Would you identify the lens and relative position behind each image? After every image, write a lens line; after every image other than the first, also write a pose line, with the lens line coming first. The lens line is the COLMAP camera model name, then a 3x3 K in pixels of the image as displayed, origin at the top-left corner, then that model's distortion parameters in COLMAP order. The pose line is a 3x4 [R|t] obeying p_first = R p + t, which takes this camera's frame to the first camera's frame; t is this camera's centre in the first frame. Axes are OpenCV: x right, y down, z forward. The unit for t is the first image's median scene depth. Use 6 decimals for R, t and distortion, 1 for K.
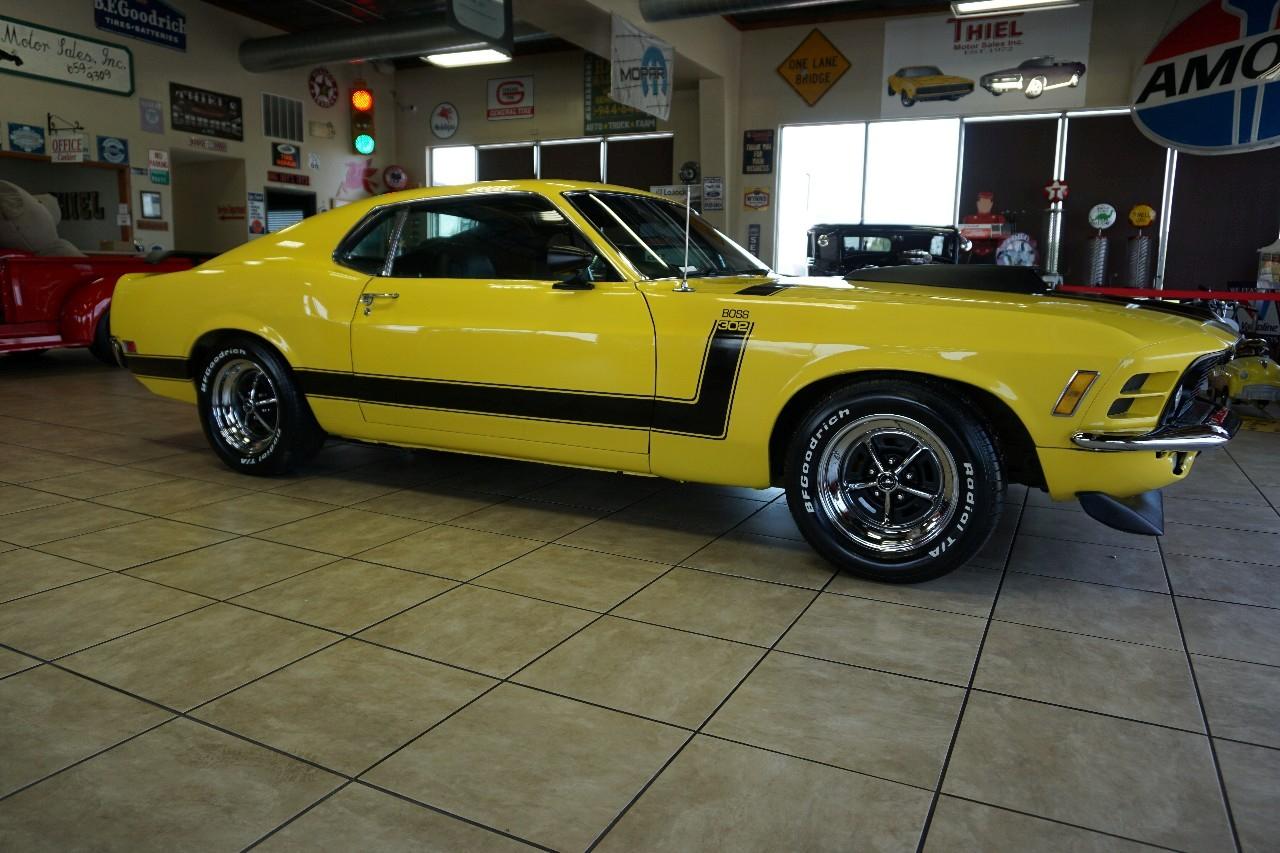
lens RADIAL K [[879.2, 0, 643.1], [0, 879.2, 424.7], [0, 0, 1]] dist [-0.041508, 0.022471]
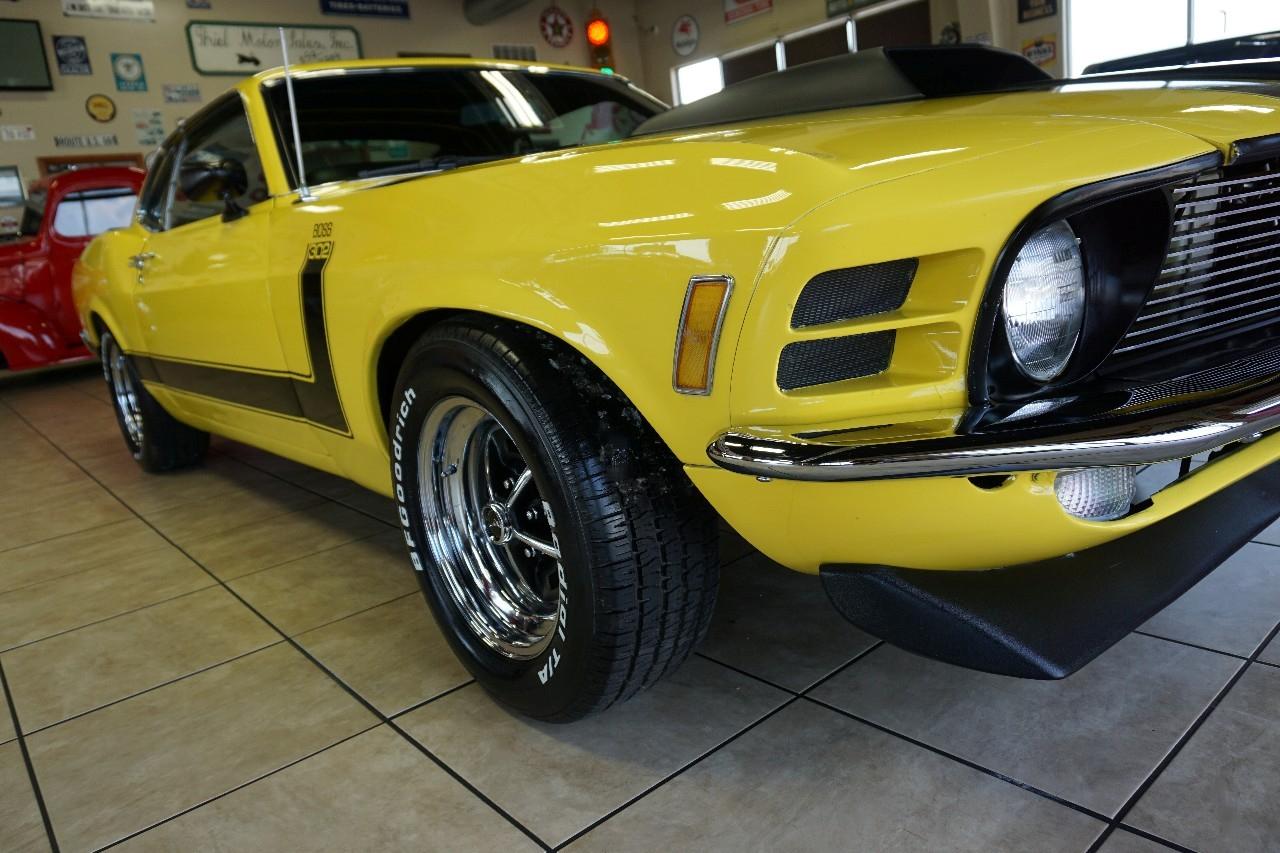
lens RADIAL K [[891.8, 0, 634.1], [0, 891.8, 428.1], [0, 0, 1]] dist [-0.040986, 0.022083]
pose [[0.908876, -0.033776, -0.415697, 0.398632], [0.067951, 0.995390, 0.067690, -0.014181], [0.411494, -0.089769, 0.906981, 0.391574]]
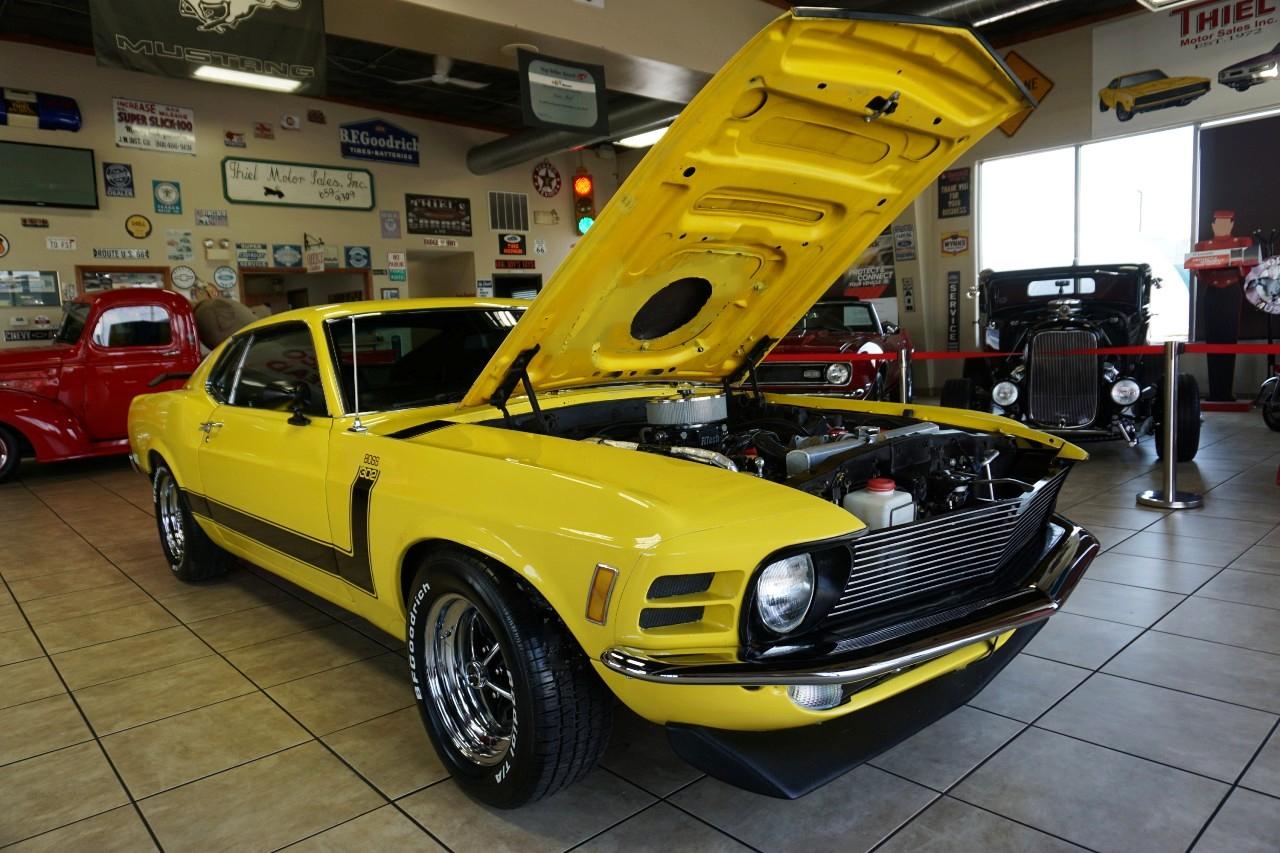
lens RADIAL K [[847.0, 0, 634.3], [0, 847.0, 434.9], [0, 0, 1]] dist [-0.038798, 0.031130]
pose [[0.927778, -0.014005, -0.372869, 0.492066], [0.000101, 0.999305, -0.037281, -0.087912], [0.373131, 0.034551, 0.927135, 0.227708]]
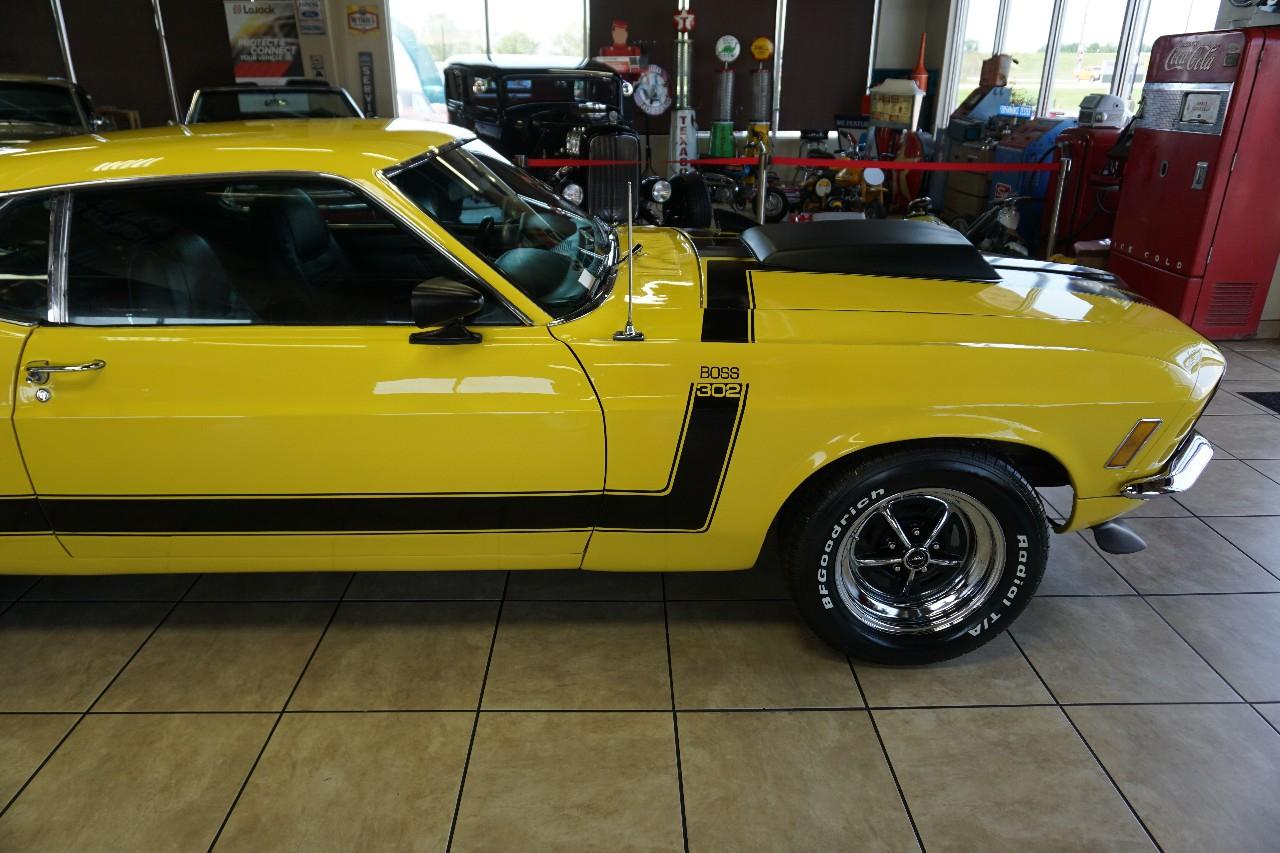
lens RADIAL K [[847.0, 0, 636.2], [0, 847.0, 420.7], [0, 0, 1]] dist [-0.038798, 0.031130]
pose [[0.886462, -0.186123, 0.423725, -0.187348], [0.086375, 0.966016, 0.243624, -0.193017], [-0.454669, -0.179364, 0.872413, 0.312170]]
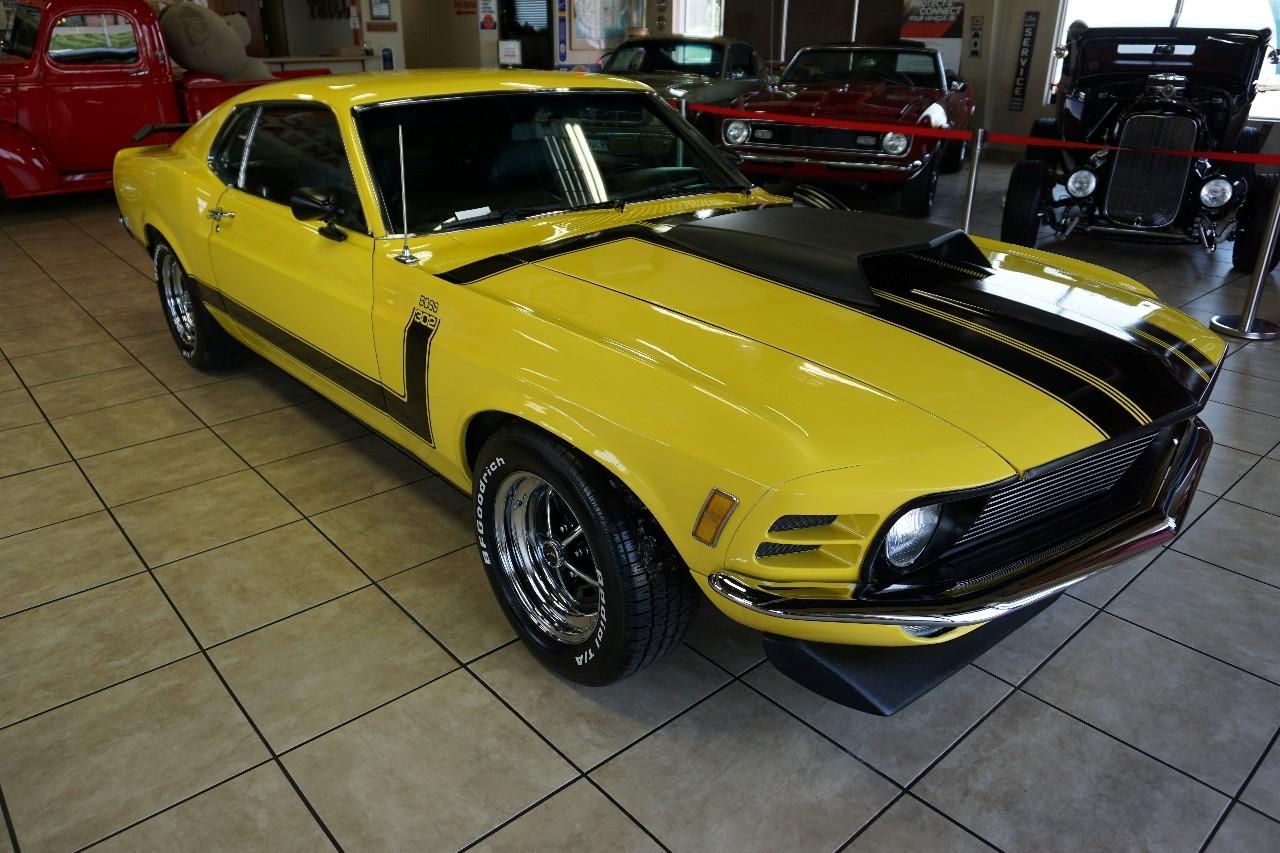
lens RADIAL K [[891.8, 0, 634.2], [0, 891.8, 418.2], [0, 0, 1]] dist [-0.040986, 0.022083]
pose [[0.926863, 0.138739, -0.348823, 0.419167], [-0.052317, 0.967871, 0.245944, -0.171879], [0.371738, -0.209706, 0.904342, 0.238136]]
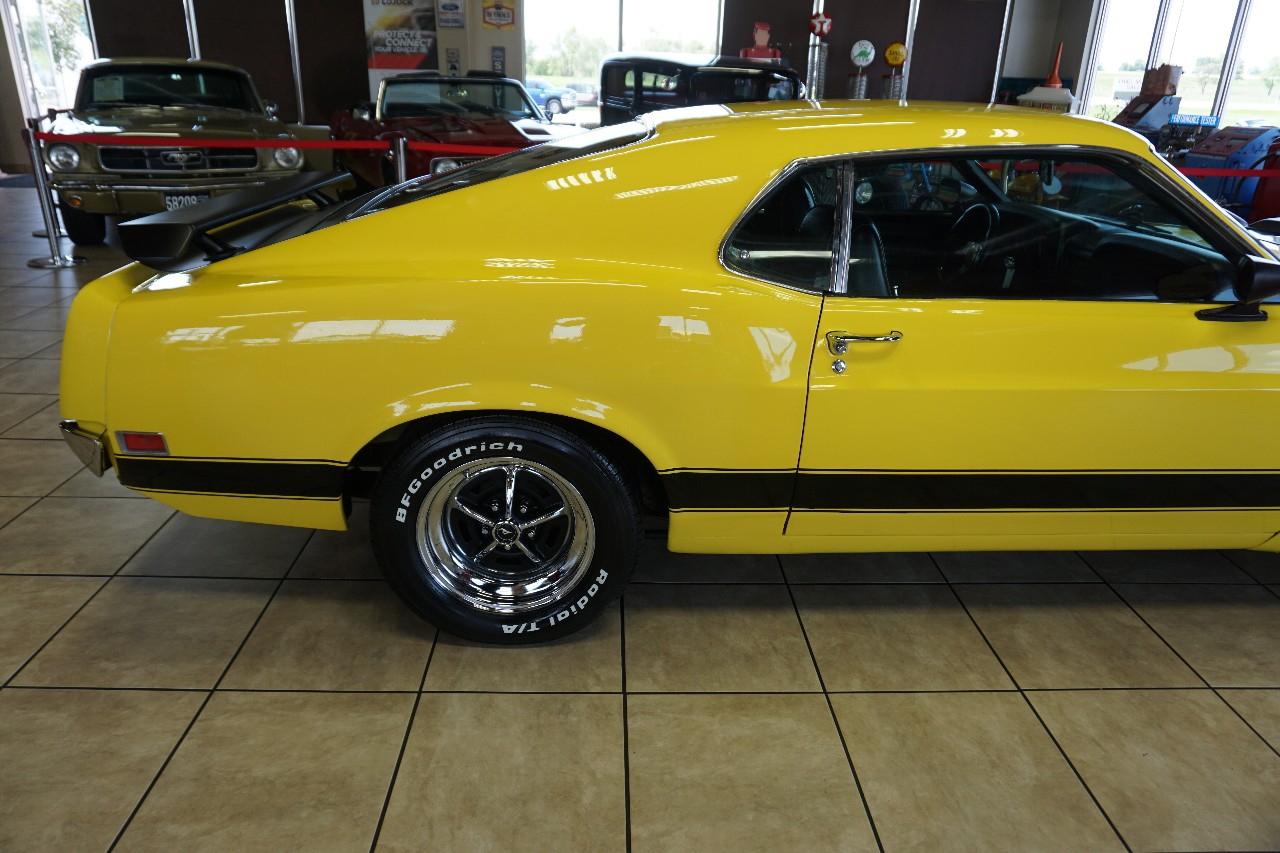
lens RADIAL K [[847.0, 0, 645.7], [0, 847.0, 420.3], [0, 0, 1]] dist [-0.038798, 0.031130]
pose [[0.878438, -0.170916, 0.446245, -0.608185], [0.067006, 0.968678, 0.239110, -0.211008], [-0.473135, -0.180142, 0.862376, 0.531521]]
